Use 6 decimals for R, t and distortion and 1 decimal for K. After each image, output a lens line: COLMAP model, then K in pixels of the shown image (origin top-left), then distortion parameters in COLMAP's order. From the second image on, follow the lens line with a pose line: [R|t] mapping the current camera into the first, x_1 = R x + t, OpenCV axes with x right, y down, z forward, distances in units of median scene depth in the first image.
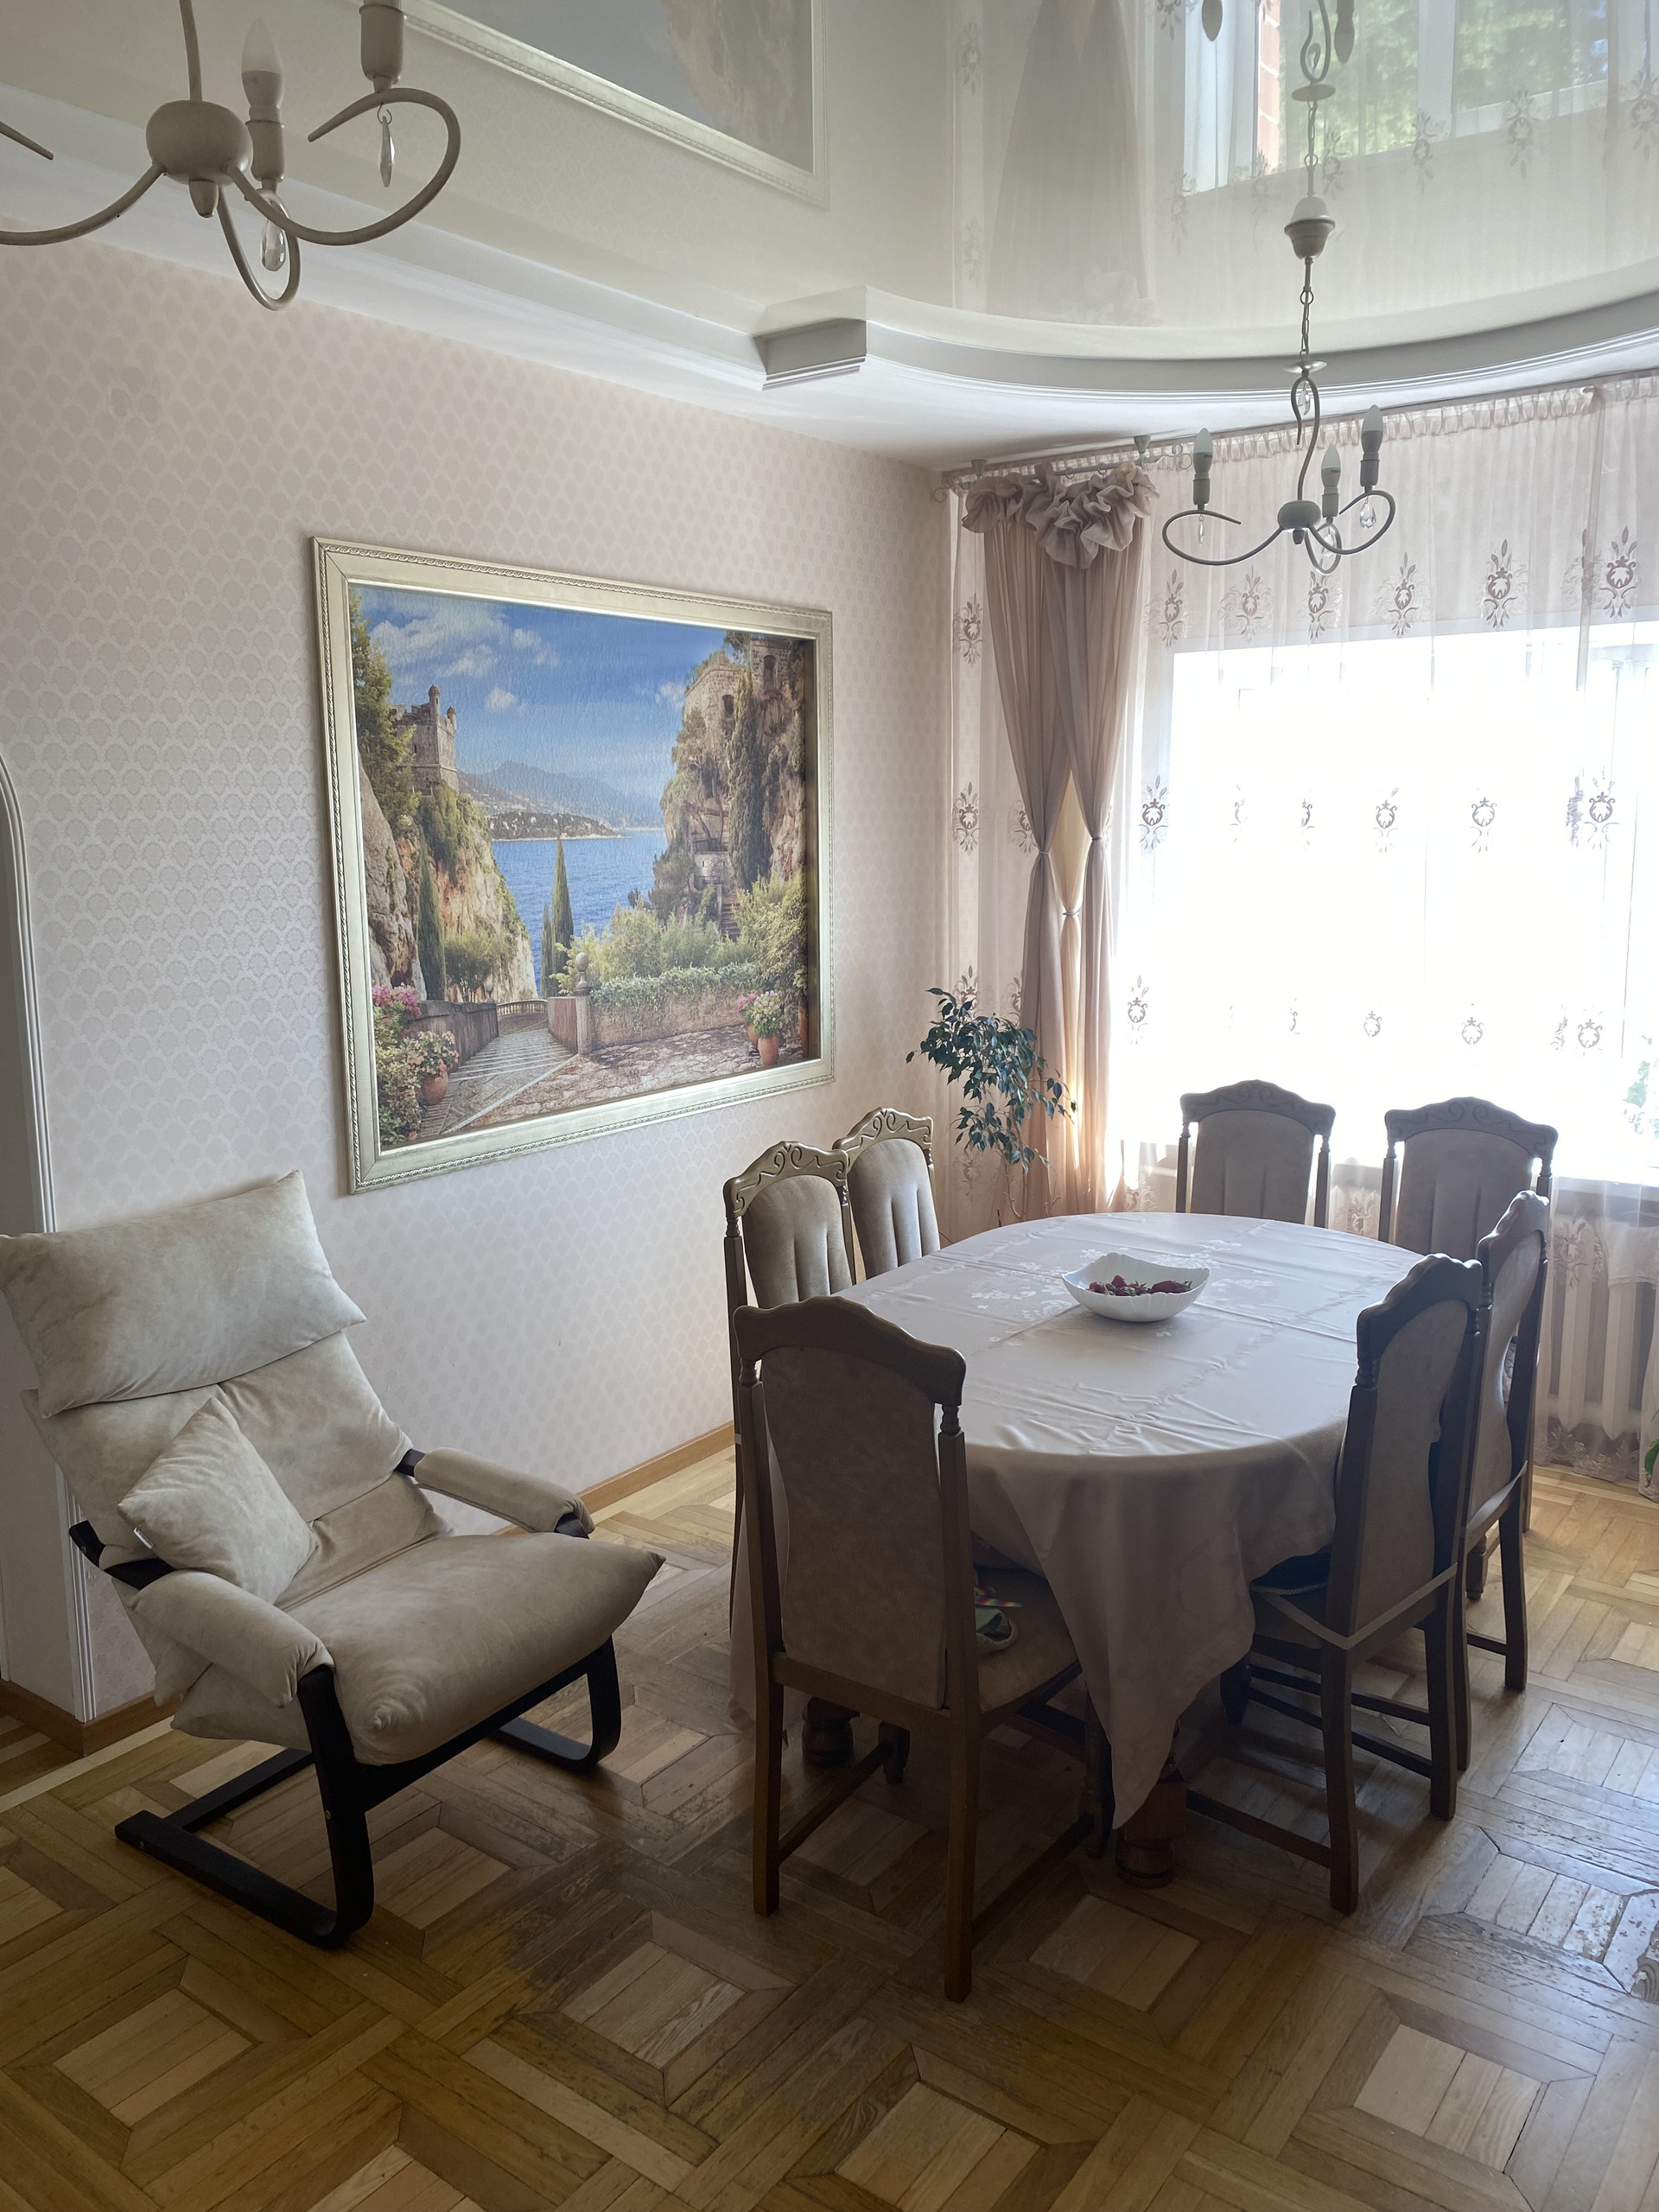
lens RADIAL K [[1676.9, 0, 826.7], [0, 1676.9, 1094.2], [0, 0, 1]] dist [0.036896, -0.049674]
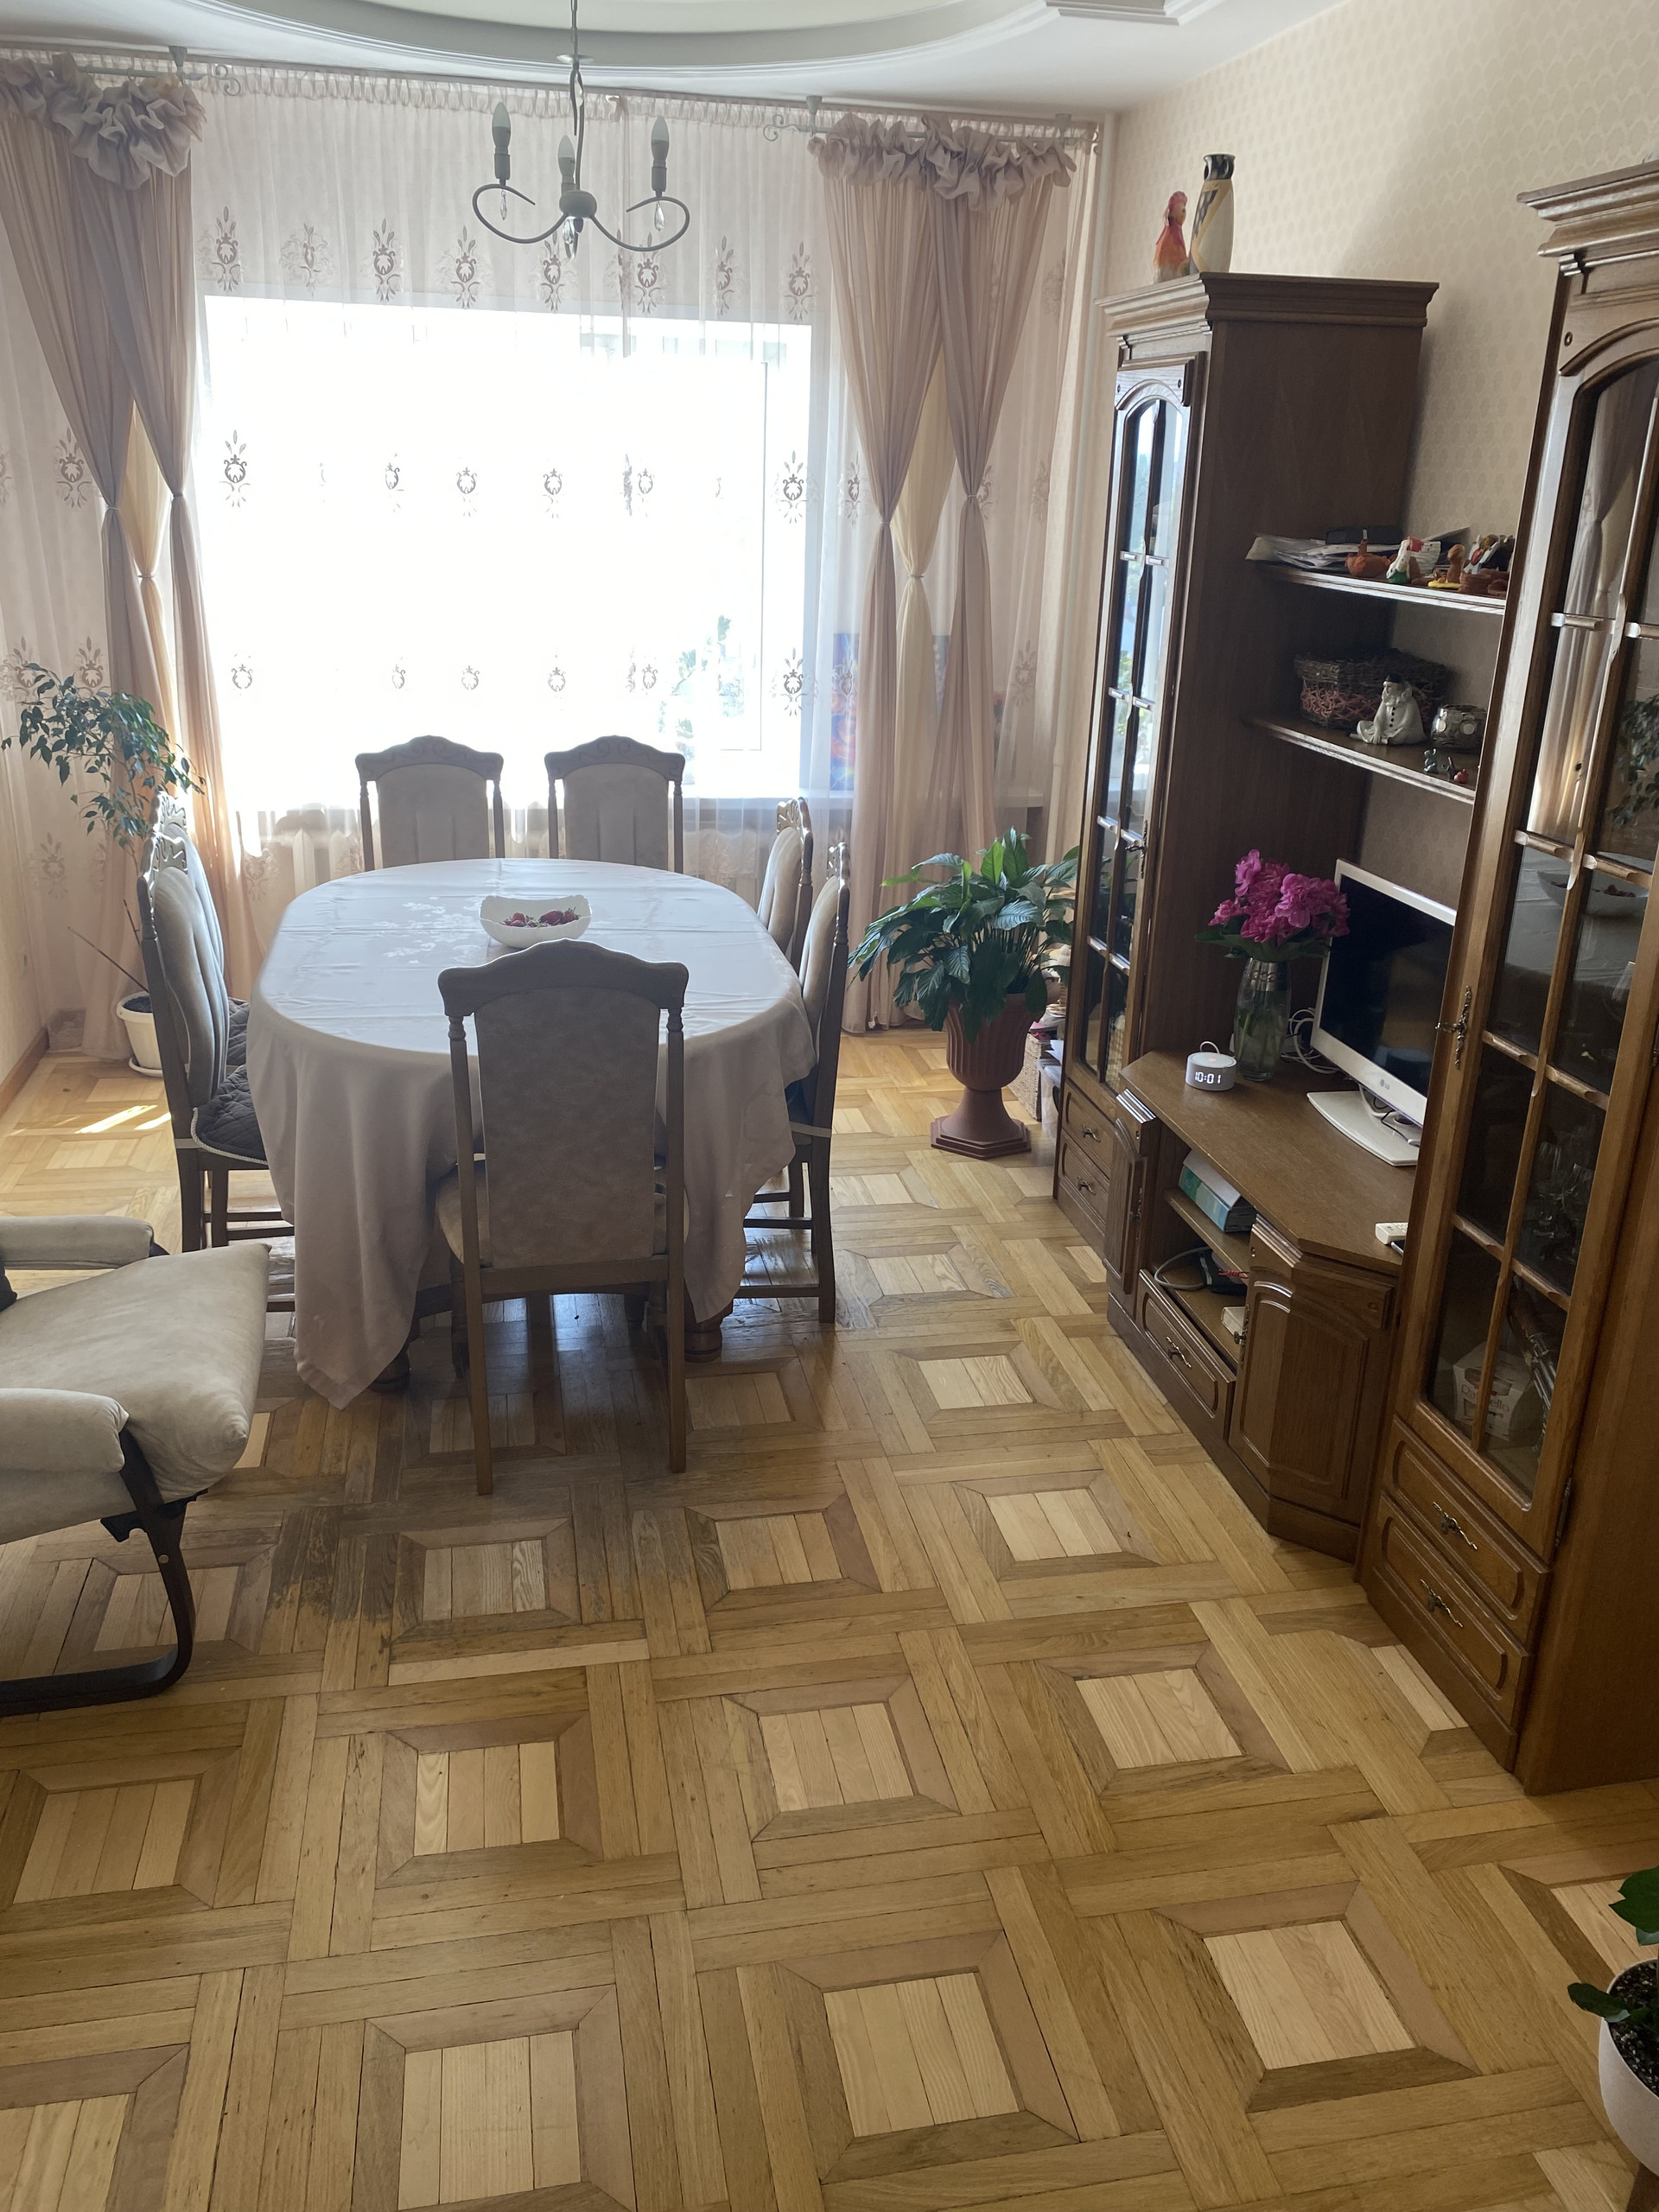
lens RADIAL K [[1676.9, 0, 815.5], [0, 1676.9, 1099.0], [0, 0, 1]] dist [0.036896, -0.049674]
pose [[0.670664, -0.231038, 0.704863, -0.406048], [0.087481, 0.968260, 0.234137, -0.014083], [-0.736585, -0.095365, 0.669589, 0.061670]]
